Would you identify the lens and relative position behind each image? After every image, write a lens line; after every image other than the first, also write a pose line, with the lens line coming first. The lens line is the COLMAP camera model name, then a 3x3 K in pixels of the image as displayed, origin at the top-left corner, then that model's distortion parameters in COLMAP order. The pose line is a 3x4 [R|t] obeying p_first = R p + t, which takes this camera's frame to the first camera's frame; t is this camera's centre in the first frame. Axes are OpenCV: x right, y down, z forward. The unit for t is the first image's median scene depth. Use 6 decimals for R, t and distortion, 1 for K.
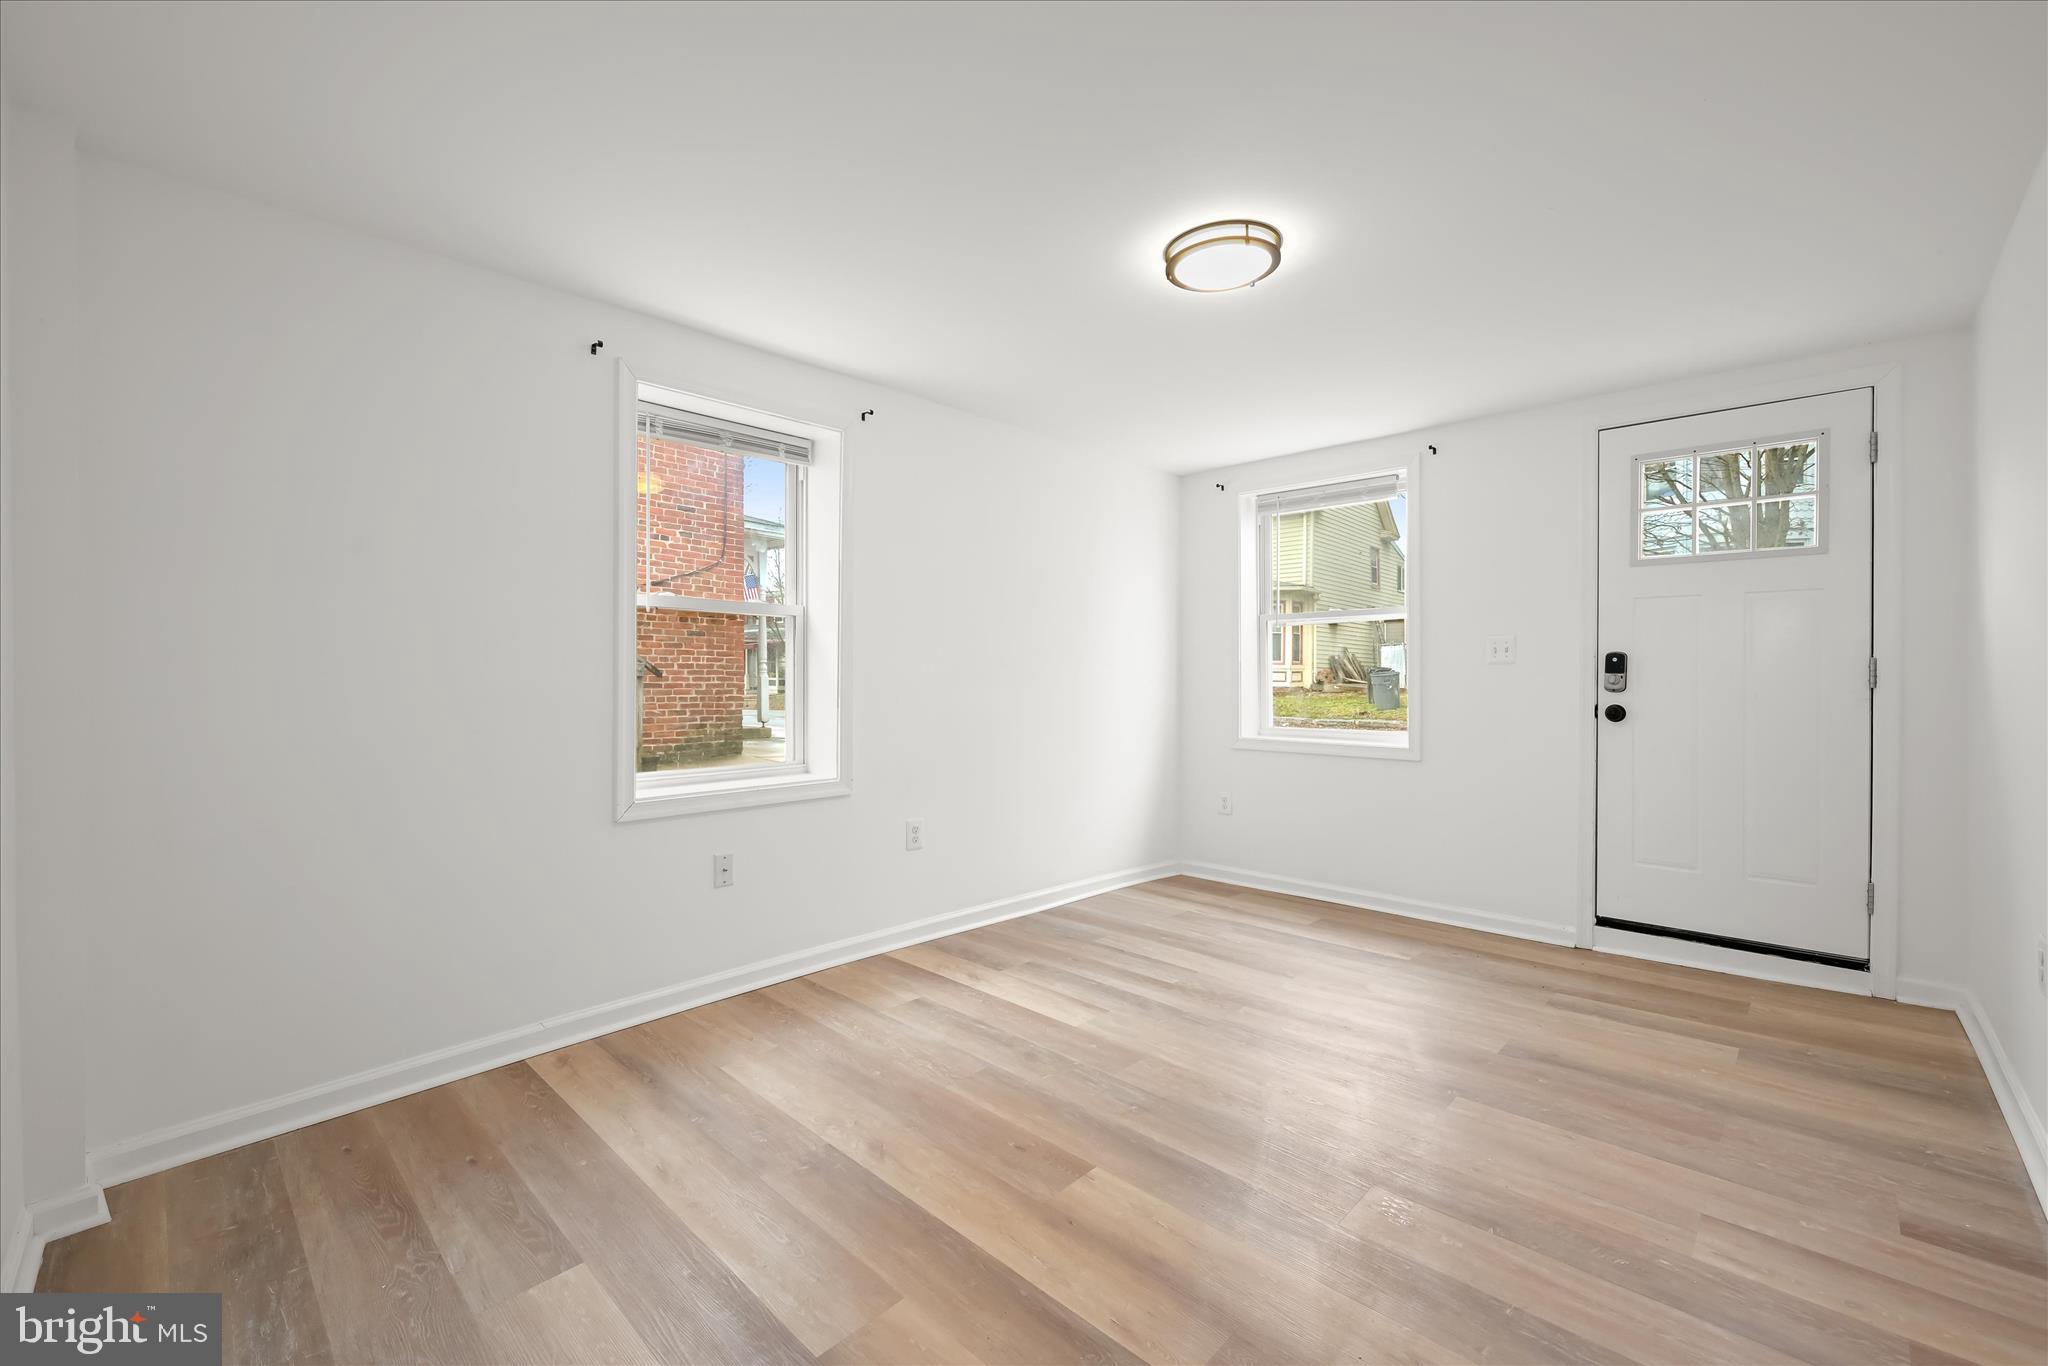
lens RADIAL K [[823.9, 0, 1027.5], [0, 823.9, 674.3], [0, 0, 1]] dist [-0.002227, 0.000400]
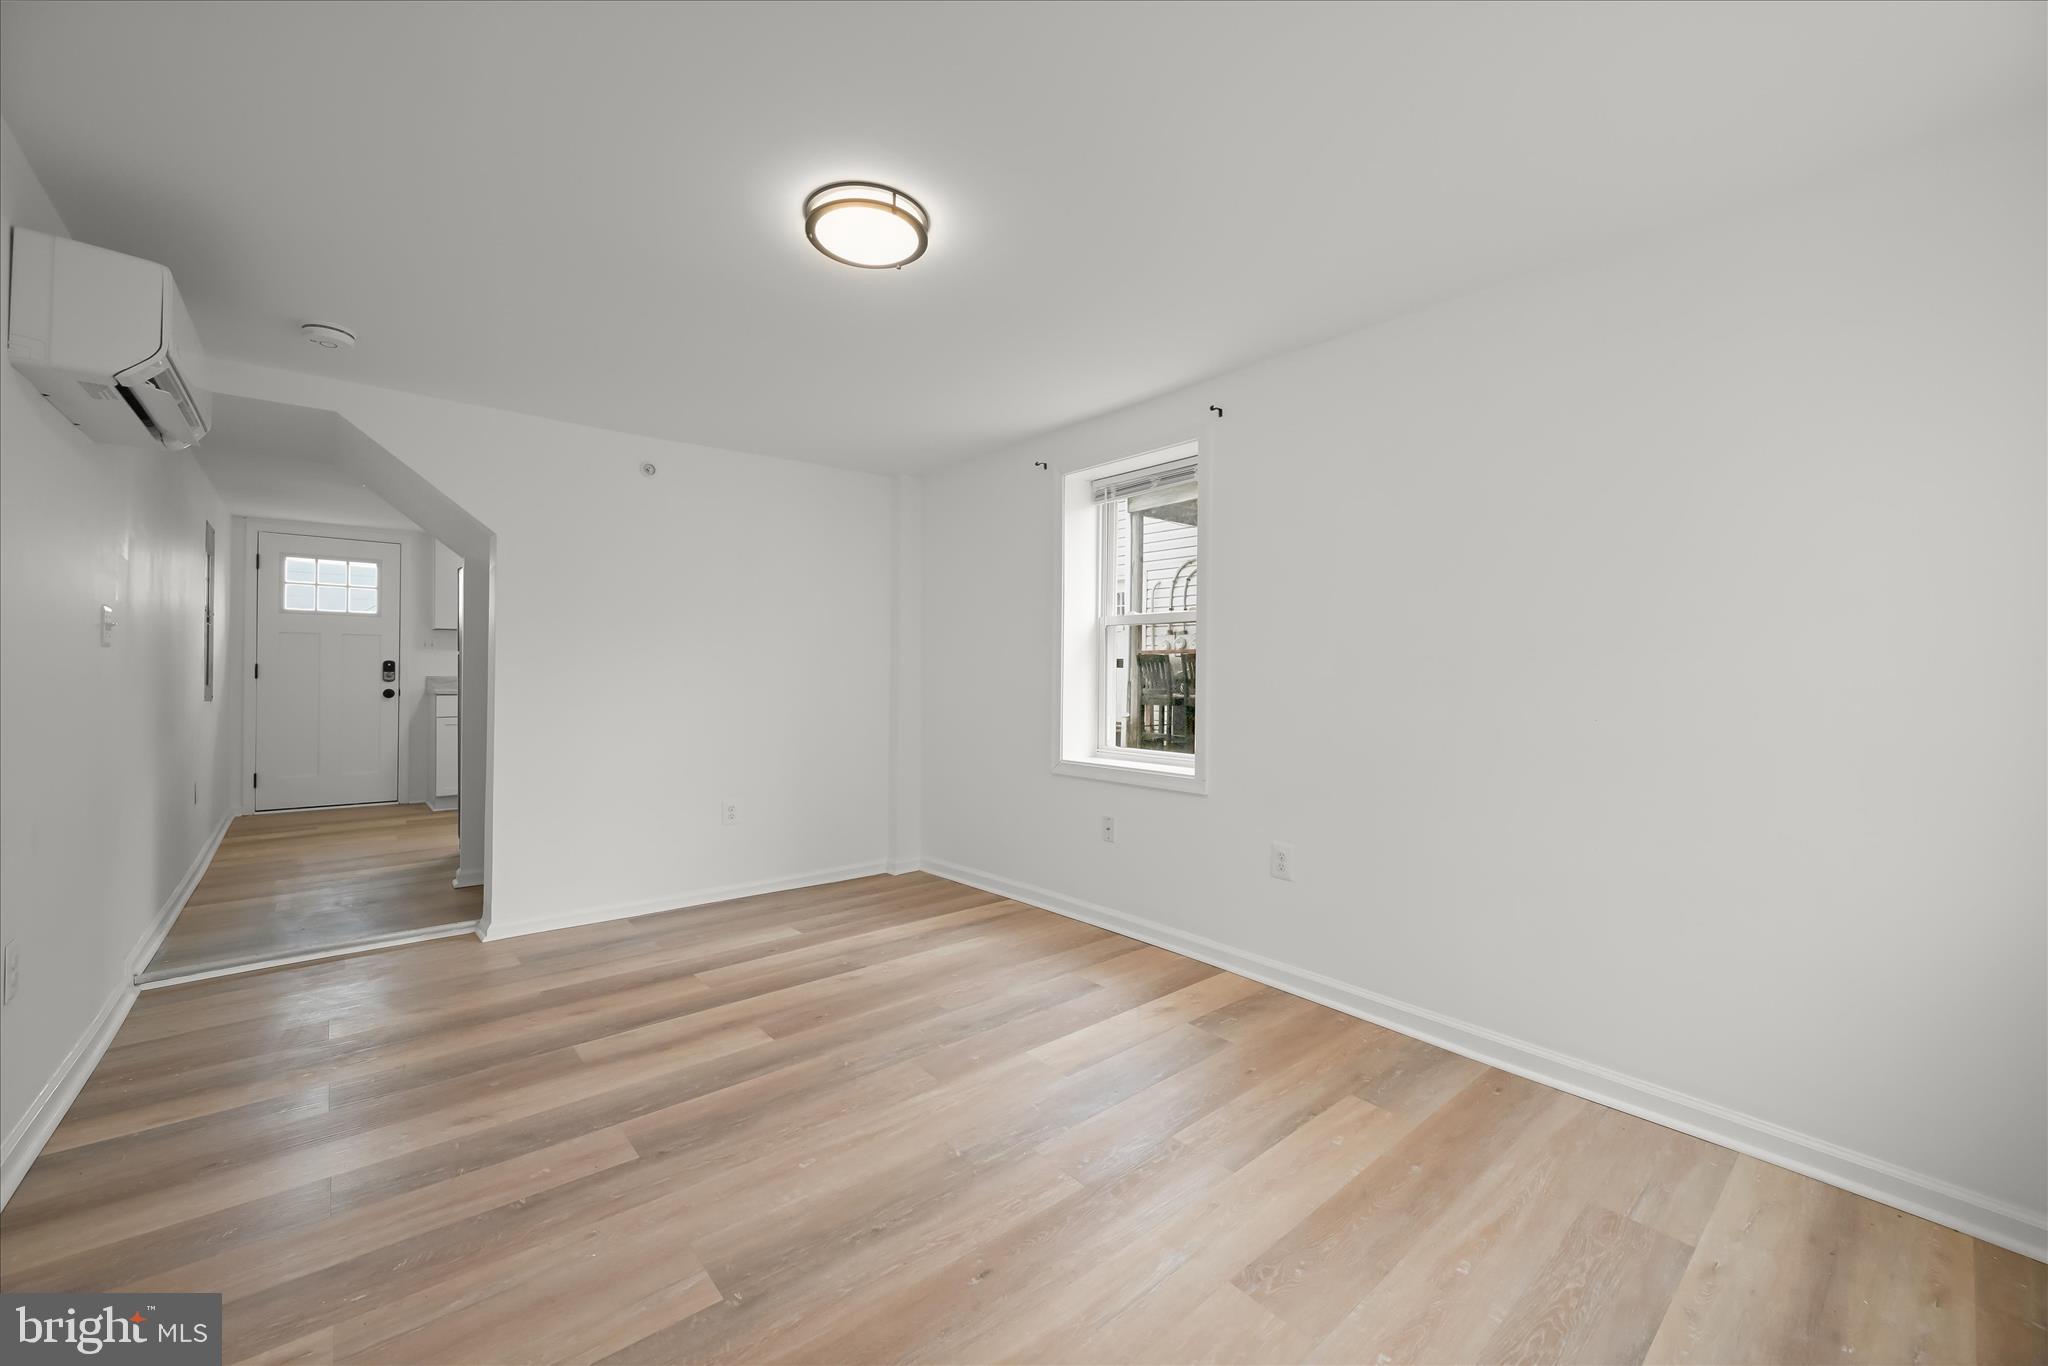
lens RADIAL K [[798.4, 0, 1037.1], [0, 798.4, 678.1], [0, 0, 1]] dist [-0.000896, -0.000174]
pose [[-0.075537, 0.003144, -0.997138, 1.016406], [-0.005842, 0.999976, 0.003596, 0.002027], [0.997126, 0.006097, -0.075517, 1.150544]]
